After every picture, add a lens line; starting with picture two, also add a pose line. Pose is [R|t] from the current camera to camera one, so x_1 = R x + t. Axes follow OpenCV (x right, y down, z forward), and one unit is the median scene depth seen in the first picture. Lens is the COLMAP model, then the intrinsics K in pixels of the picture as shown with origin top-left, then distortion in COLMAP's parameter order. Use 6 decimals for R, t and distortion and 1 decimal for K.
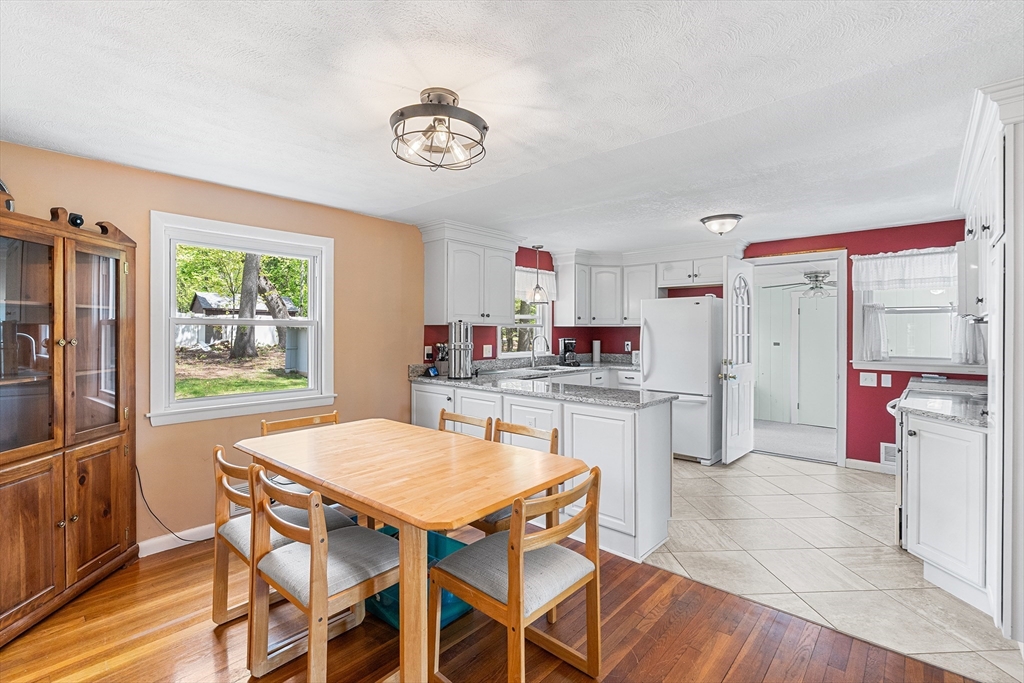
lens RADIAL K [[466.8, 0, 510.0], [0, 466.8, 335.4], [0, 0, 1]] dist [-0.010504, 0.003983]
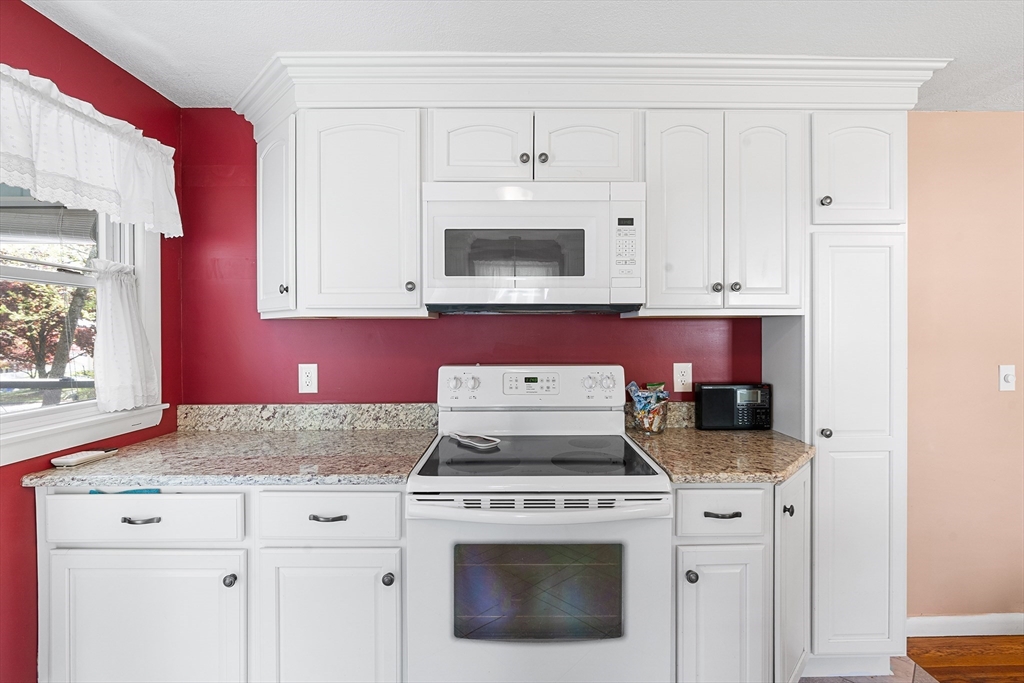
lens RADIAL K [[466.8, 0, 521.2], [0, 466.8, 328.8], [0, 0, 1]] dist [-0.010504, 0.003983]
pose [[-0.675394, 0.002898, 0.737451, 0.378390], [0.007558, 0.999967, 0.002993, -0.009299], [-0.737418, 0.007595, -0.675394, 0.903252]]
